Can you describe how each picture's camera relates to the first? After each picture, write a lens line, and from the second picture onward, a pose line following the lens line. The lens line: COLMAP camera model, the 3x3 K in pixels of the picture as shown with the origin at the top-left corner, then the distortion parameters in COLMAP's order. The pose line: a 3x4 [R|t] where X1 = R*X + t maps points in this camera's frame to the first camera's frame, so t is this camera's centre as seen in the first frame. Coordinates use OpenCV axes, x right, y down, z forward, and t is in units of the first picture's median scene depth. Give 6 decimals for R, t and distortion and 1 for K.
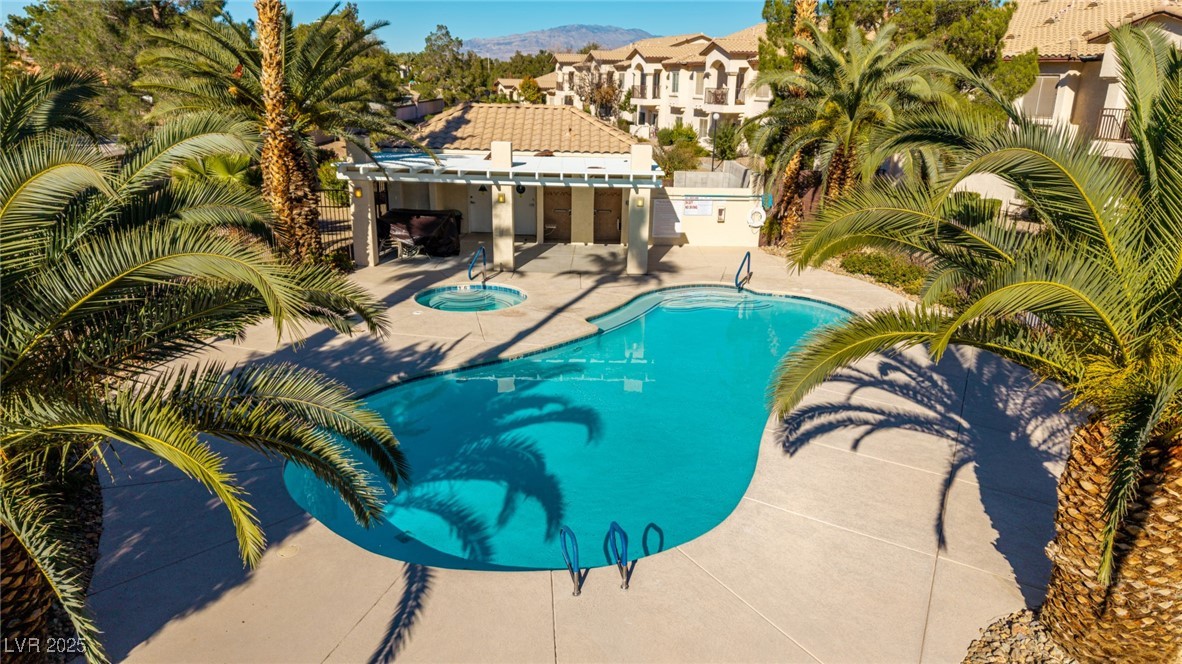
lens RADIAL K [[806.4, 0, 589.4], [0, 806.4, 330.0], [0, 0, 1]] dist [-0.023877, 0.002388]
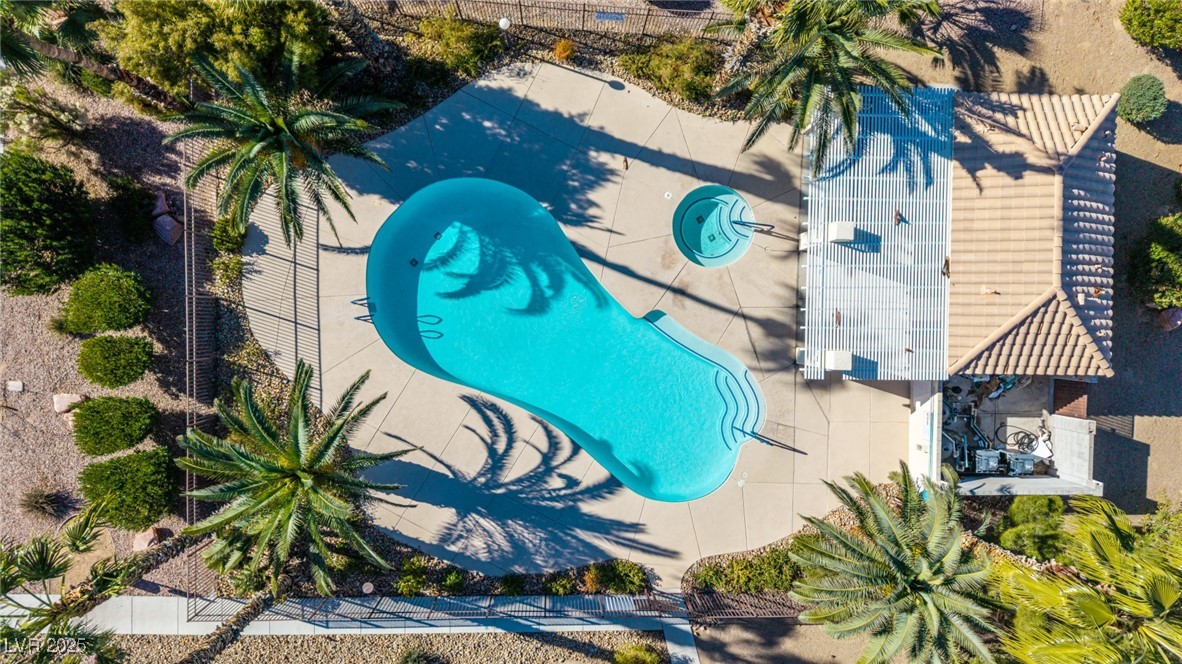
lens RADIAL K [[806.4, 0, 587.4], [0, 806.4, 328.9], [0, 0, 1]] dist [-0.023877, 0.002388]
pose [[-0.015940, 0.999659, -0.020682, 0.079128], [-0.339543, 0.014044, 0.940486, -1.672227], [0.940456, 0.022014, 0.339203, 0.452459]]
